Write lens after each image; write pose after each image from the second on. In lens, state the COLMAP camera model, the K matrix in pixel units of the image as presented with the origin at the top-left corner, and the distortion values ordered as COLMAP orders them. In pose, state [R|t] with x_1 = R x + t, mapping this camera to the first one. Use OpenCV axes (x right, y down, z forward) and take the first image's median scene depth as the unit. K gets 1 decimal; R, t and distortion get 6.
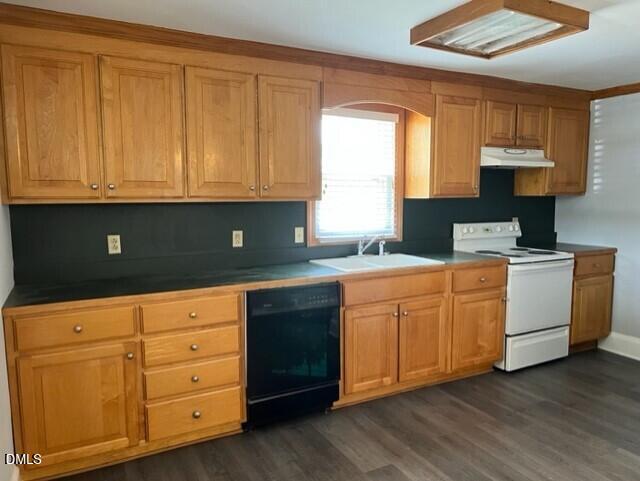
lens RADIAL K [[467.8, 0, 320.3], [0, 467.8, 242.3], [0, 0, 1]] dist [0.007661, -0.003077]
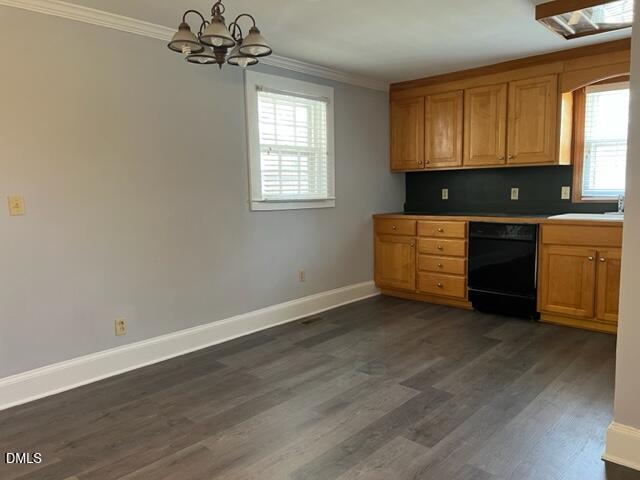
lens RADIAL K [[482.6, 0, 320.2], [0, 482.6, 239.7], [0, 0, 1]] dist [0.016147, 0.005390]
pose [[0.319213, 0.106639, -0.941664, 1.209687], [-0.073147, 0.993457, 0.087708, 0.053466], [0.944856, 0.040882, 0.324925, -0.057843]]
